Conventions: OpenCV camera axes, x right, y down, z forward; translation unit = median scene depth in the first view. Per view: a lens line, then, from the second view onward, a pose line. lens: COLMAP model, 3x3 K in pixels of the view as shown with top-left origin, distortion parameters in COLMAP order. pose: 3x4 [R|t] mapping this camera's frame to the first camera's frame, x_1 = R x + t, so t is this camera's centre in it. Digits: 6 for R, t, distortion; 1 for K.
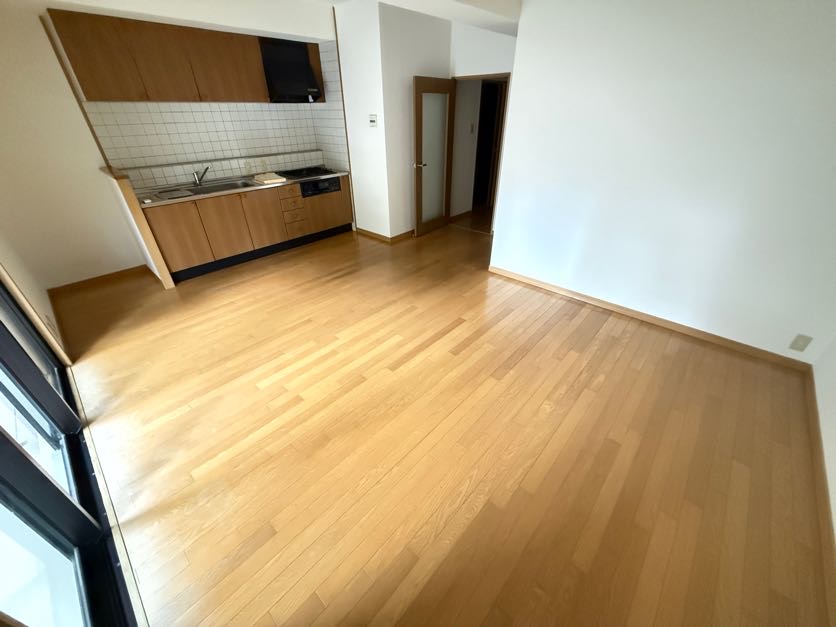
lens RADIAL K [[332.2, 0, 415.9], [0, 332.2, 314.1], [0, 0, 1]] dist [0.001651, 0.000319]
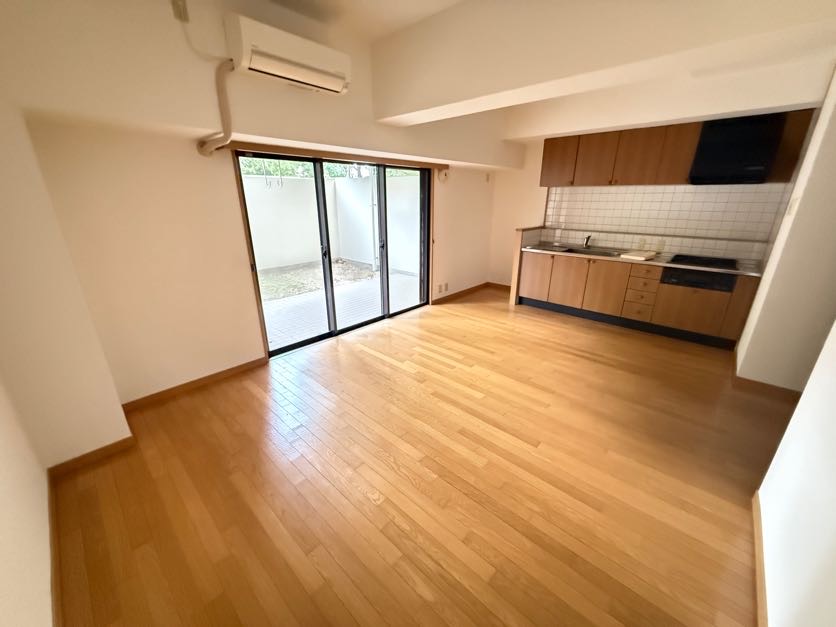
lens RADIAL K [[332.2, 0, 415.9], [0, 332.2, 314.1], [0, 0, 1]] dist [0.001651, 0.000319]
pose [[-0.007724, 0.341358, -0.939902, 0.741587], [-0.527387, 0.797188, 0.293860, -0.291931], [0.849590, 0.497961, 0.173870, 0.494464]]
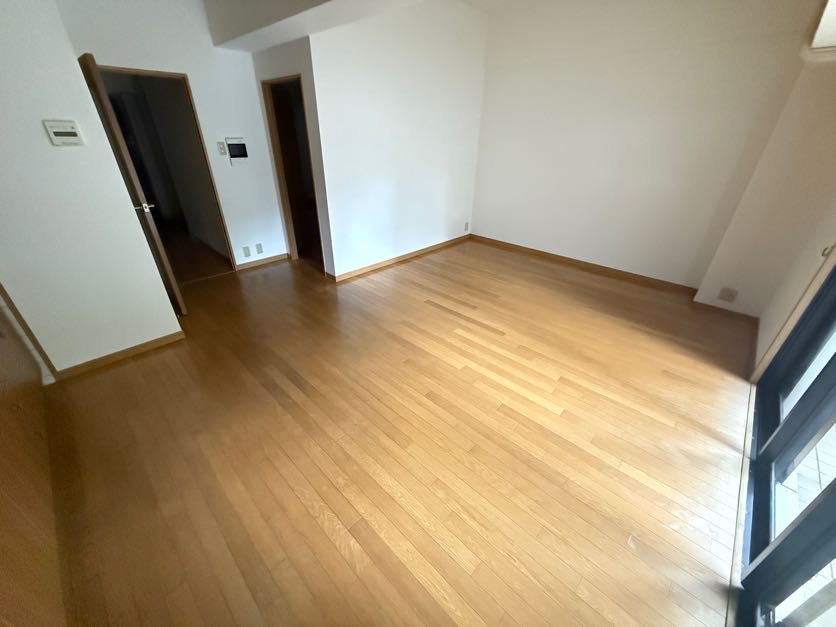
lens RADIAL K [[332.2, 0, 415.9], [0, 332.2, 314.1], [0, 0, 1]] dist [0.001651, 0.000319]
pose [[0.019093, -0.477134, 0.878623, -0.880249], [0.515559, 0.757638, 0.400230, -0.423920], [-0.856641, 0.445340, 0.260456, 0.751019]]
